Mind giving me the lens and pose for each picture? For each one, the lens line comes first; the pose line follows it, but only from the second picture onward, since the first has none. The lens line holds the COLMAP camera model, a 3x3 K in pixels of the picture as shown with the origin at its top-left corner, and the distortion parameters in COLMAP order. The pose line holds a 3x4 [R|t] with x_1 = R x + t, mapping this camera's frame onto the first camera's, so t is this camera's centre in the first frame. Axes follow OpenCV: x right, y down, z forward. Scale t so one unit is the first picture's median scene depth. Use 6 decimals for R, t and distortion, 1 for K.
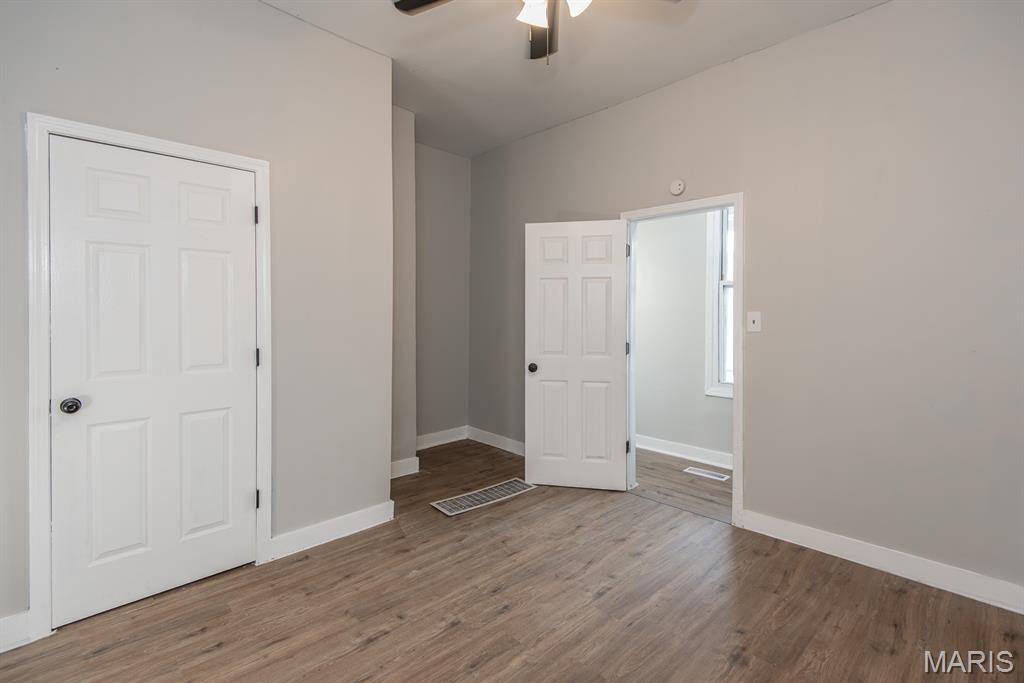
lens RADIAL K [[476.8, 0, 512.8], [0, 476.8, 315.3], [0, 0, 1]] dist [0.001687, -0.001208]
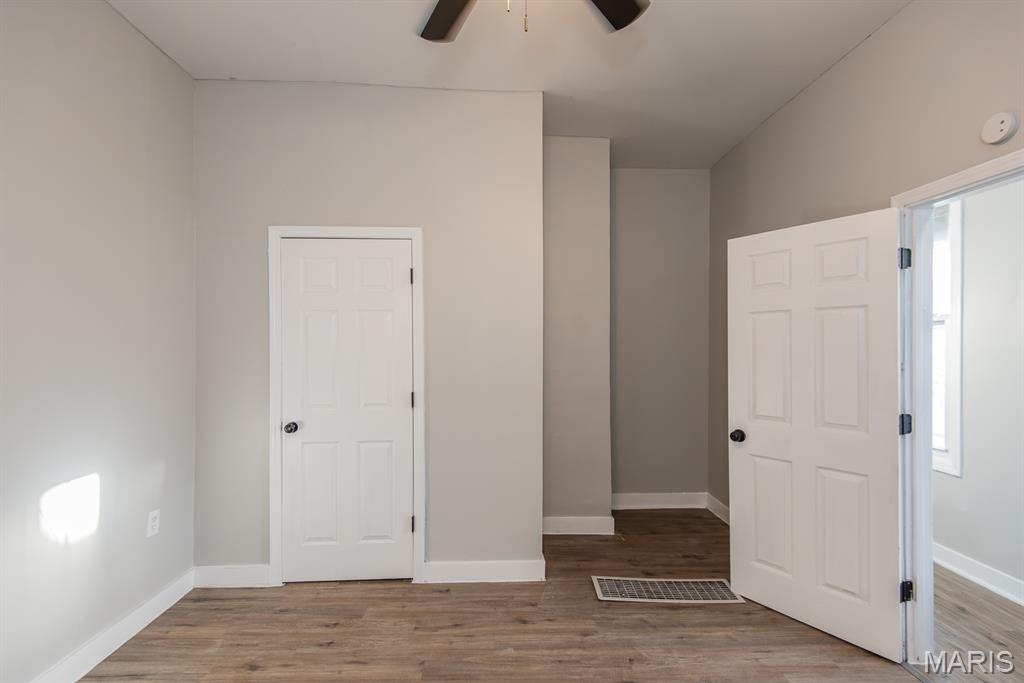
lens RADIAL K [[463.2, 0, 519.4], [0, 463.2, 346.3], [0, 0, 1]] dist [0.038427, -0.022843]
pose [[0.732632, -0.002854, -0.680619, 0.349513], [0.001307, 0.999995, -0.002787, -0.031793], [0.680624, 0.001152, 0.732632, 0.301795]]
